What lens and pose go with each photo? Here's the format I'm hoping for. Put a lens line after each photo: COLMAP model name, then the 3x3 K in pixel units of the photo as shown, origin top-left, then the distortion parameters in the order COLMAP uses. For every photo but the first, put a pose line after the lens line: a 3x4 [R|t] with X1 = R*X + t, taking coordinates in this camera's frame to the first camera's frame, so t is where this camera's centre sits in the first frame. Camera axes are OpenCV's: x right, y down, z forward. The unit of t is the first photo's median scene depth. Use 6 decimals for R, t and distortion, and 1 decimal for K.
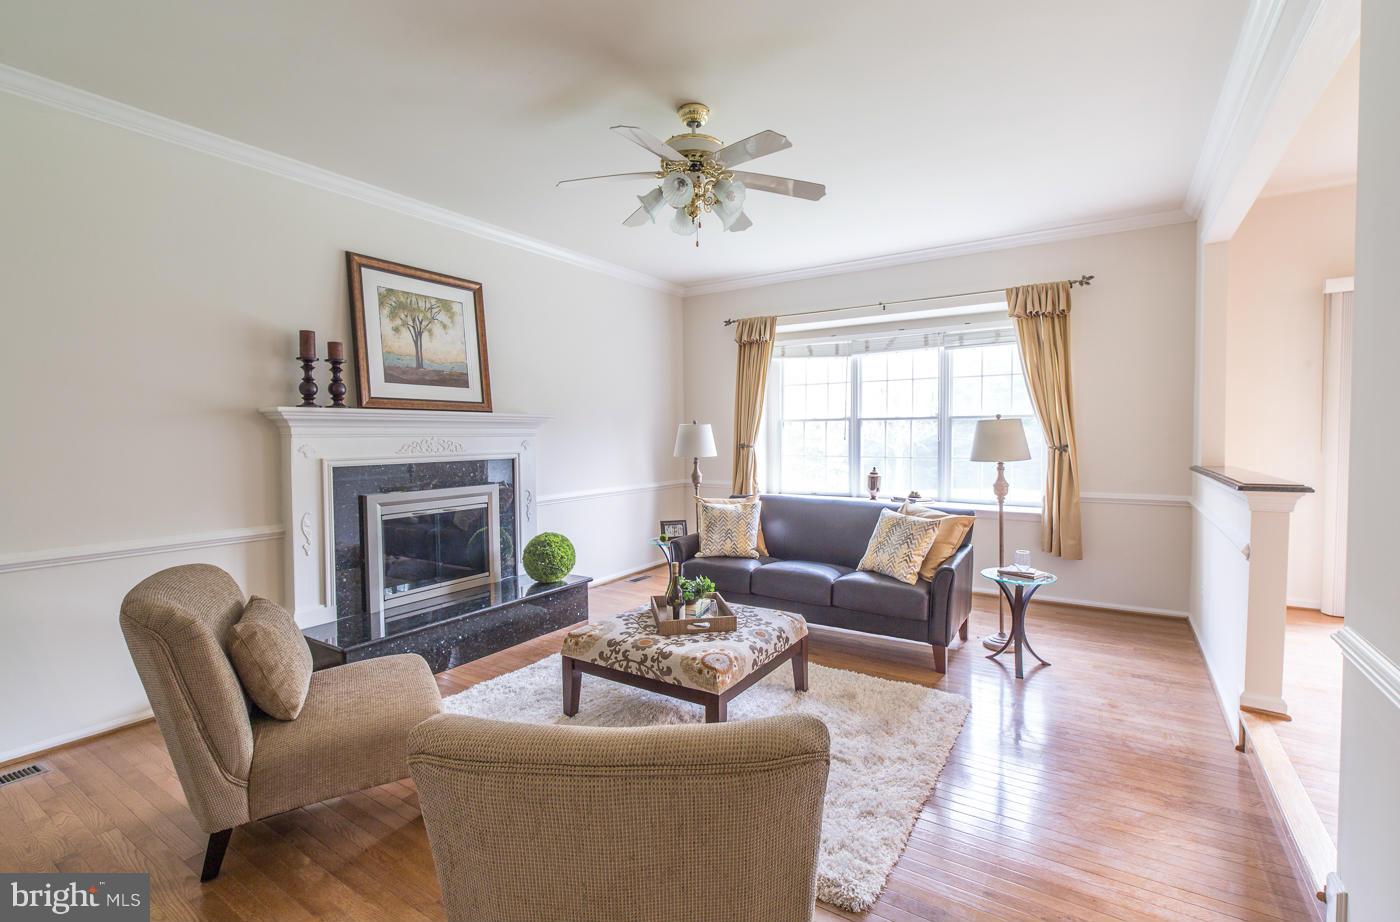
lens RADIAL K [[605.0, 0, 705.5], [0, 605.0, 456.6], [0, 0, 1]] dist [-0.002680, -0.000555]
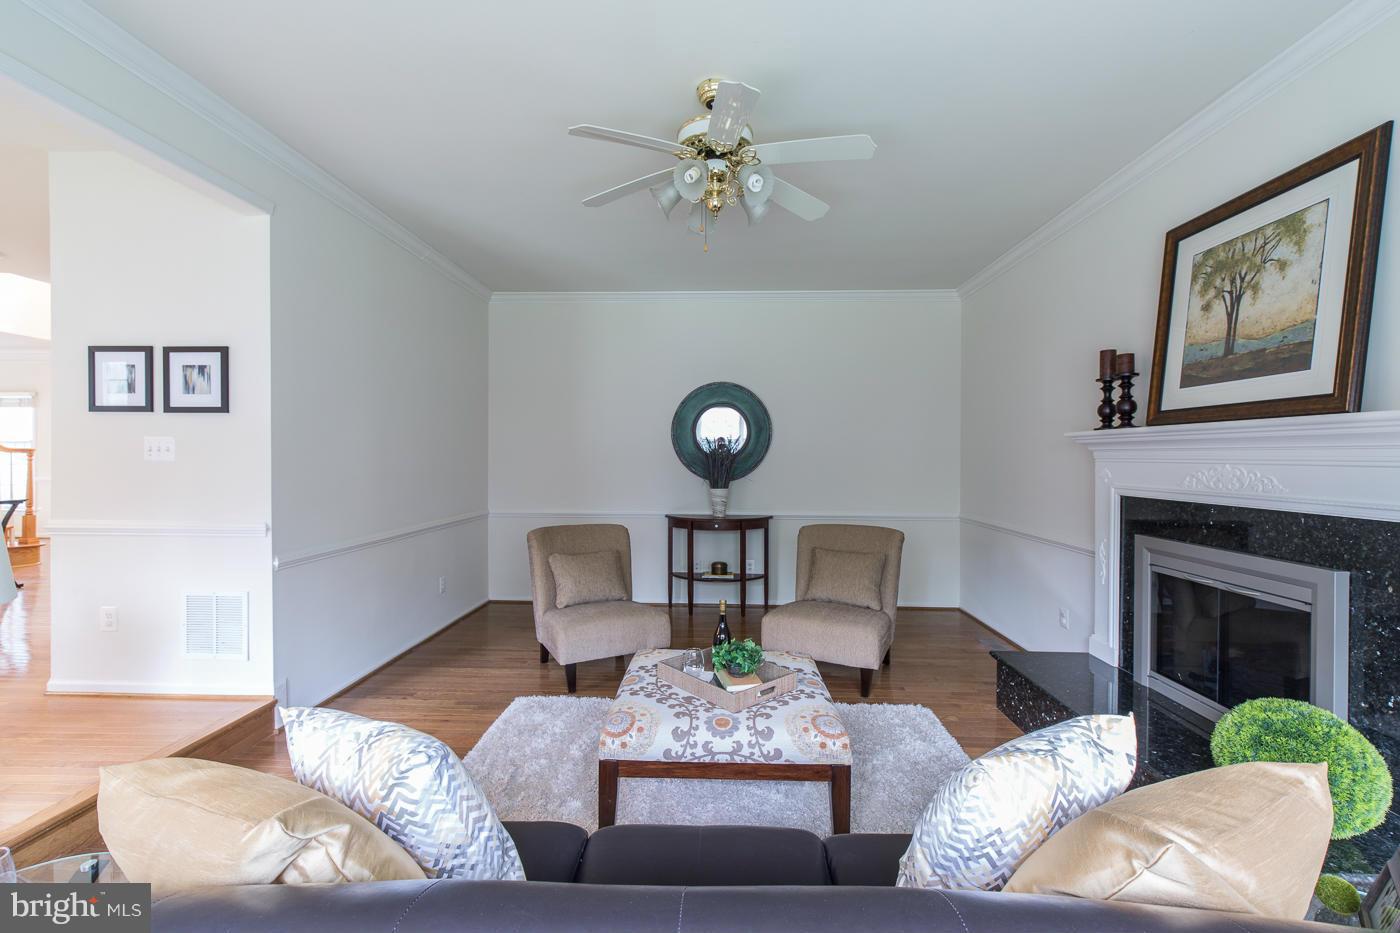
lens RADIAL K [[604.0, 0, 703.6], [0, 604.0, 459.7], [0, 0, 1]] dist [-0.000865, 0.000247]
pose [[-0.850562, 0.004682, -0.525854, 0.333496], [-0.021910, 0.998777, 0.044332, -0.054172], [0.525418, 0.049228, -0.849419, 1.283126]]
